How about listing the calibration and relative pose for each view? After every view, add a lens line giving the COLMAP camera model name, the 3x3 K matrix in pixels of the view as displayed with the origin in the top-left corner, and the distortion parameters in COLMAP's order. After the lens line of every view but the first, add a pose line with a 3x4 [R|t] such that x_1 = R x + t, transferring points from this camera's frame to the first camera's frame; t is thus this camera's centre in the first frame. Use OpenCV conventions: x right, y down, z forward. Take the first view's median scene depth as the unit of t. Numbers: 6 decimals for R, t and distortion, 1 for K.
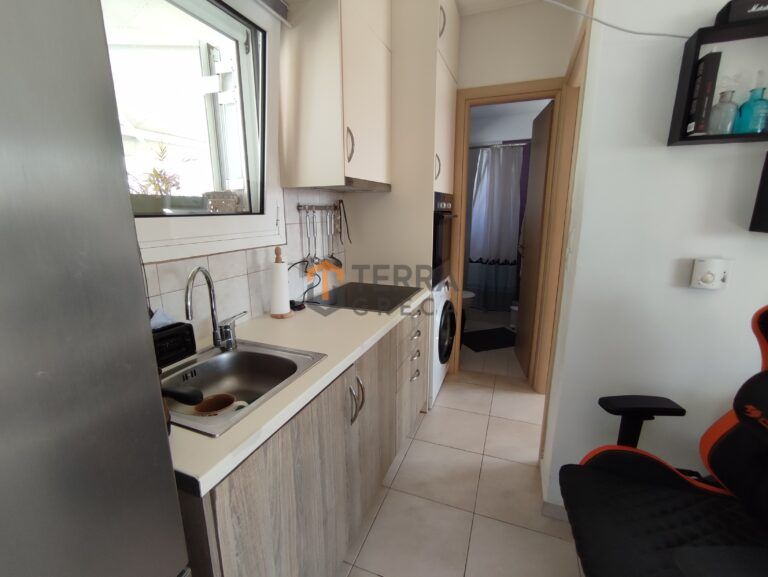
lens RADIAL K [[350.3, 0, 384.0], [0, 350.3, 288.5], [0, 0, 1]] dist [-0.019186, 0.011118]
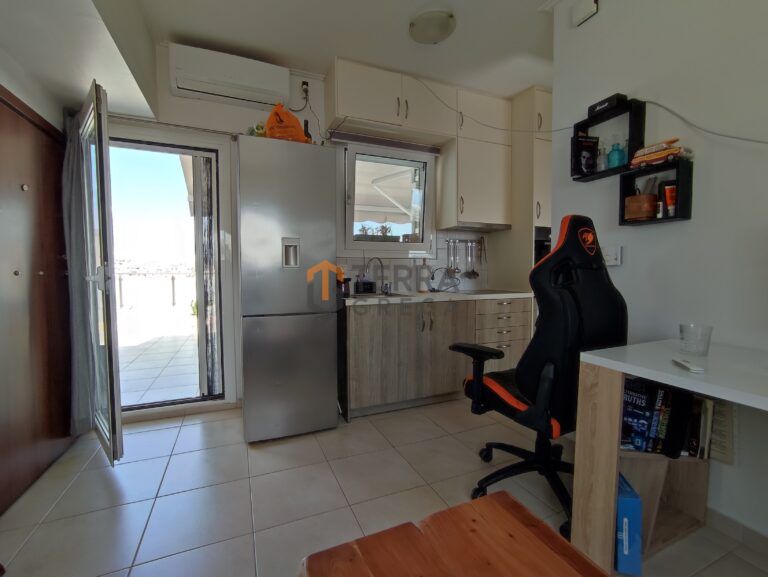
lens RADIAL K [[350.3, 0, 384.0], [0, 350.3, 288.5], [0, 0, 1]] dist [-0.019186, 0.011118]
pose [[0.693678, 0.036472, -0.719362, 0.962309], [-0.163839, 0.980527, -0.108275, 0.303930], [0.701404, 0.192967, 0.686145, -0.513532]]
